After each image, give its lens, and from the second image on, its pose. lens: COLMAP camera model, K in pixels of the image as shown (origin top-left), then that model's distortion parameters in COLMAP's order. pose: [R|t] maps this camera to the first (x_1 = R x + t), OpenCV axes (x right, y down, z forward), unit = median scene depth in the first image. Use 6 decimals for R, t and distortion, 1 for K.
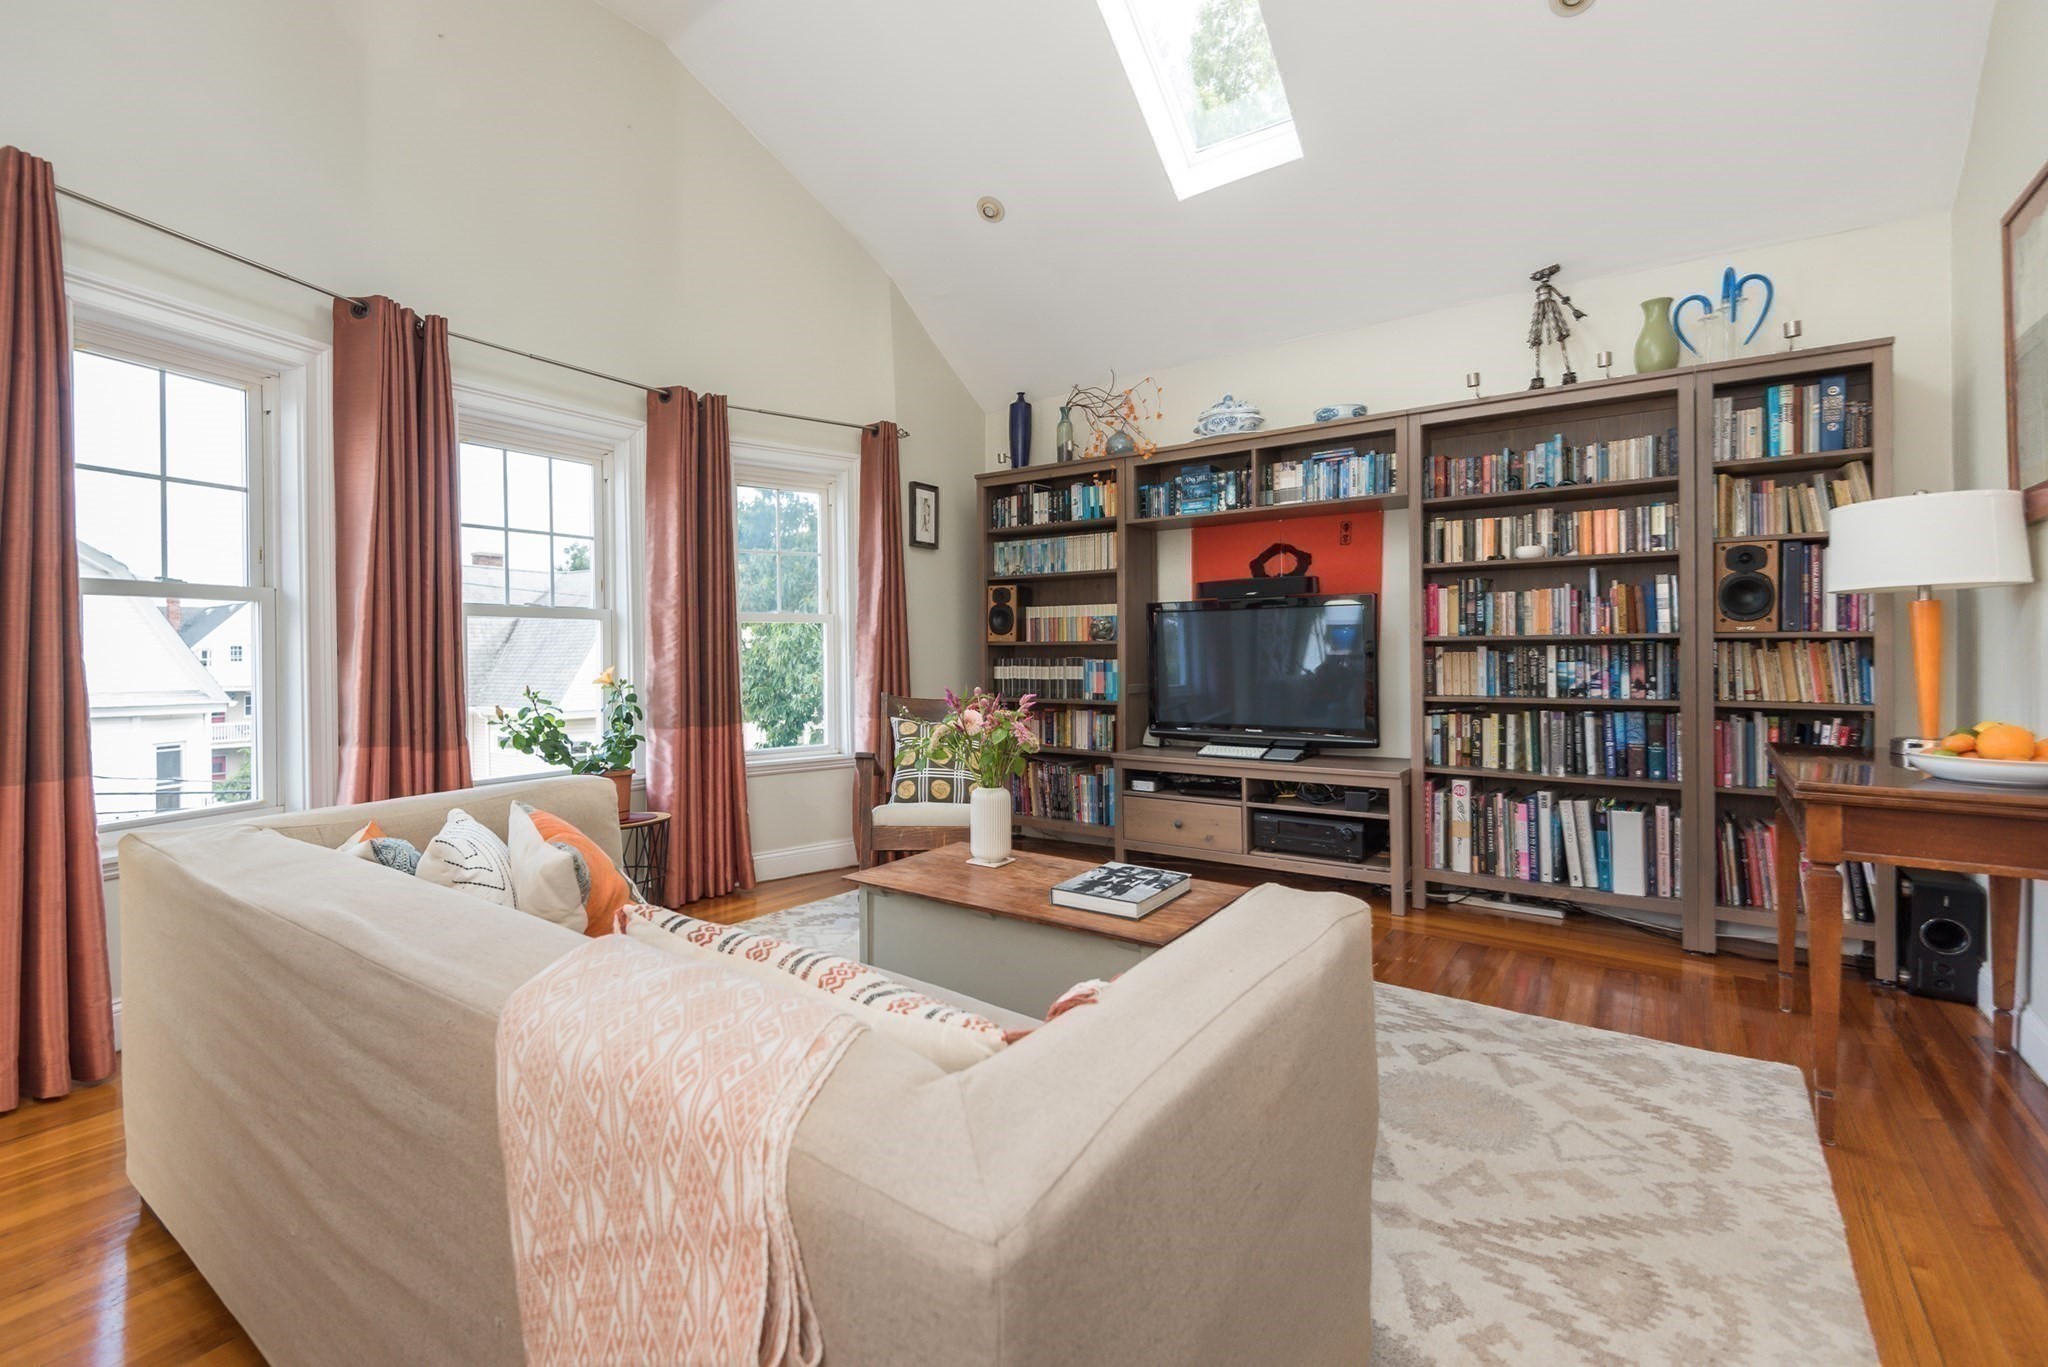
lens RADIAL K [[919.0, 0, 965.2], [0, 919.0, 649.2], [0, 0, 1]] dist [0.026416, -0.019319]
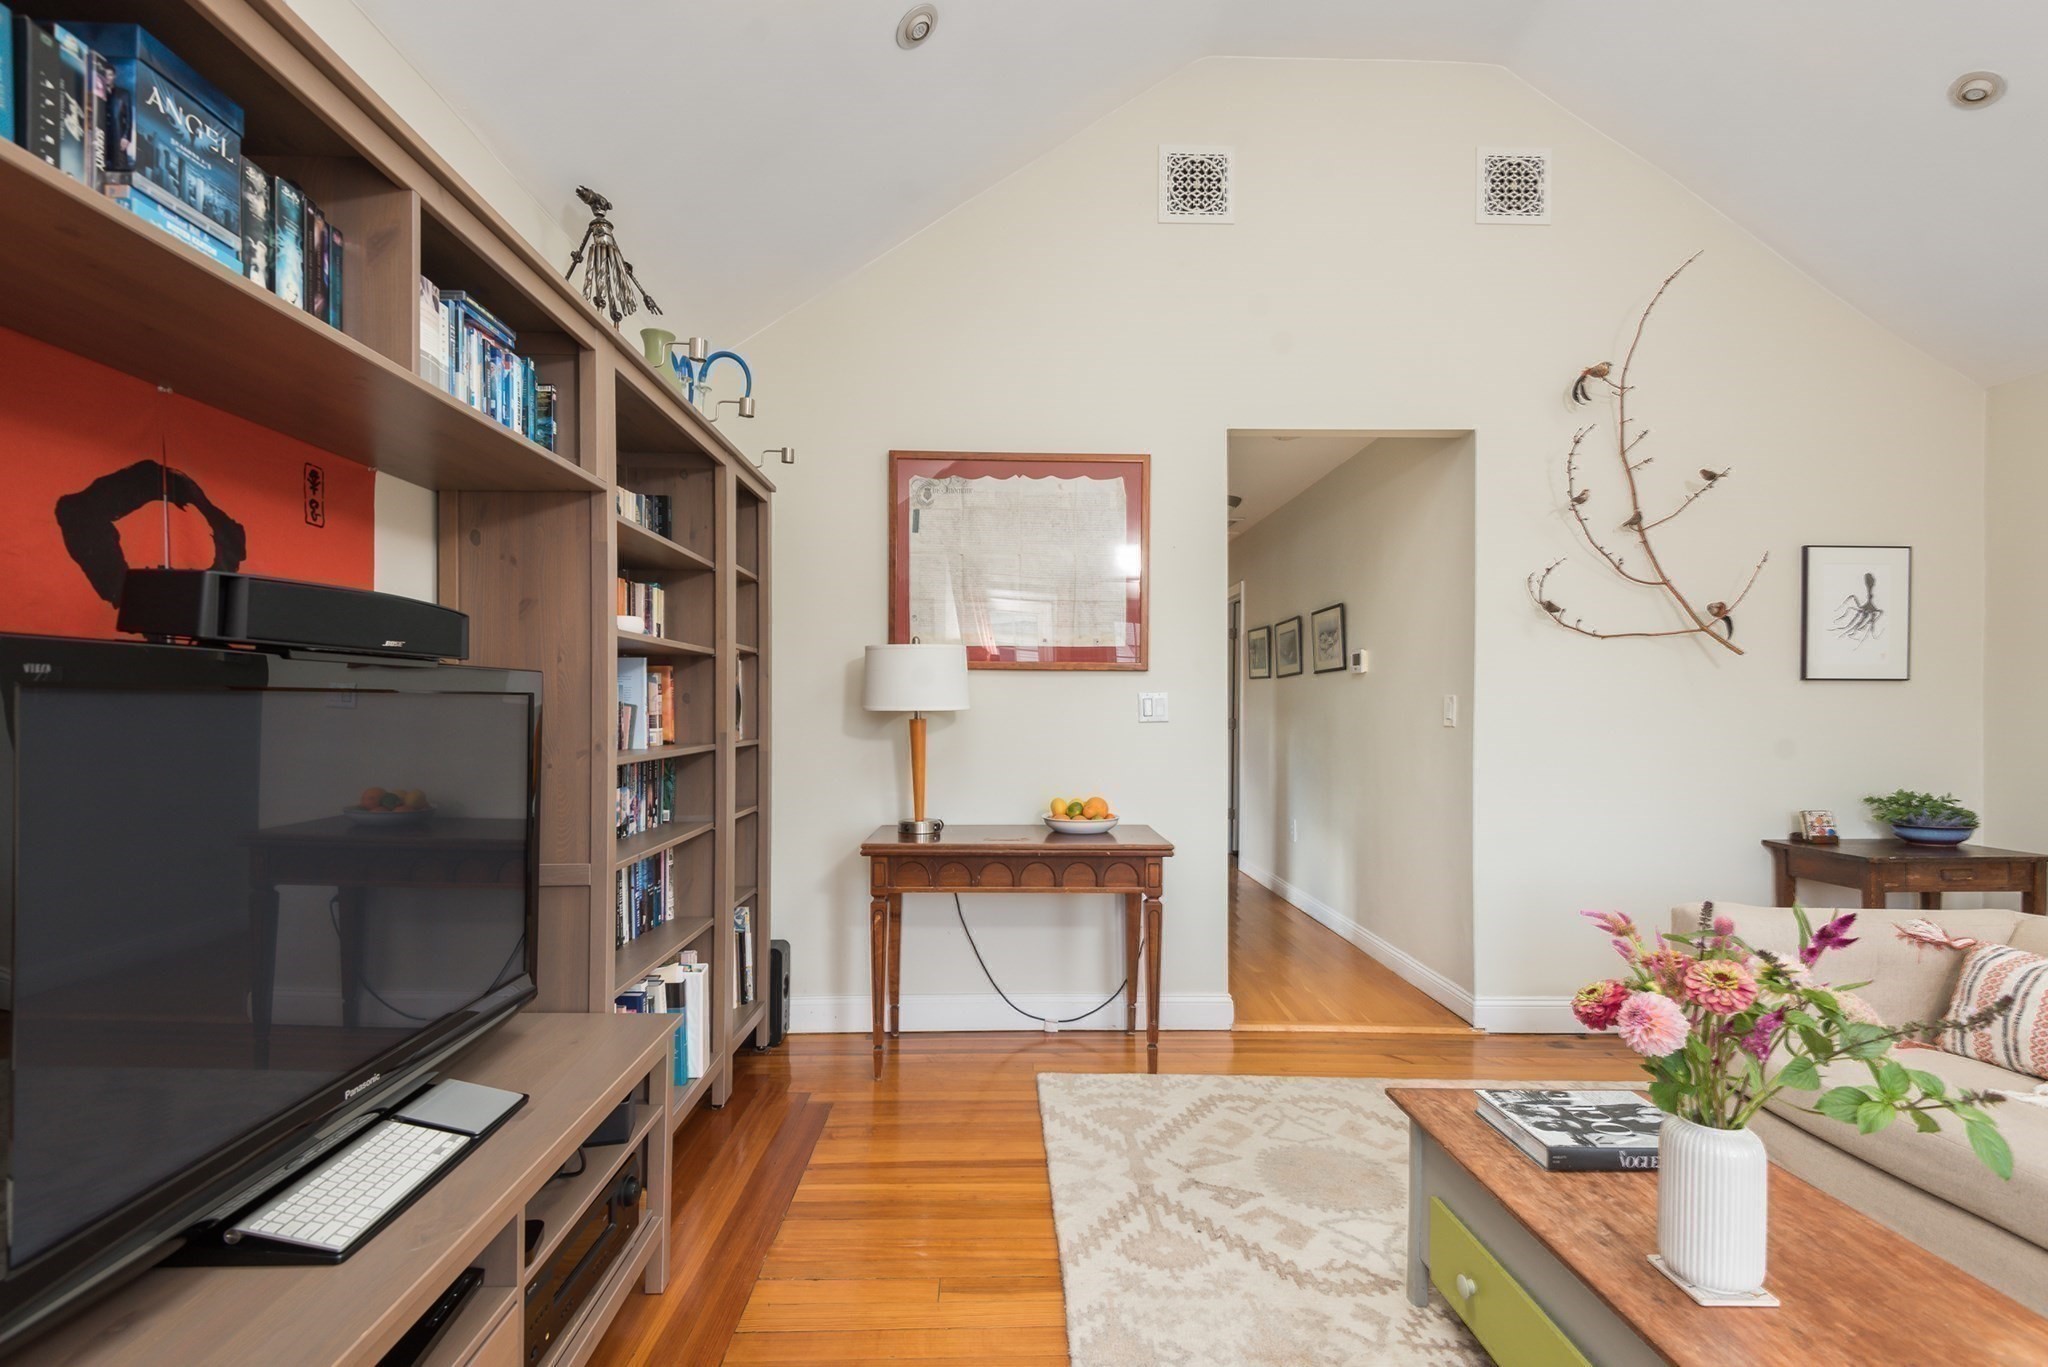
lens RADIAL K [[930.6, 0, 1014.2], [0, 930.6, 712.6], [0, 0, 1]] dist [0.030902, -0.020393]
pose [[-0.624798, -0.000466, 0.780786, -0.077016], [-0.000030, 1.000000, 0.000573, -0.041518], [-0.780786, 0.000335, -0.624798, 1.144106]]
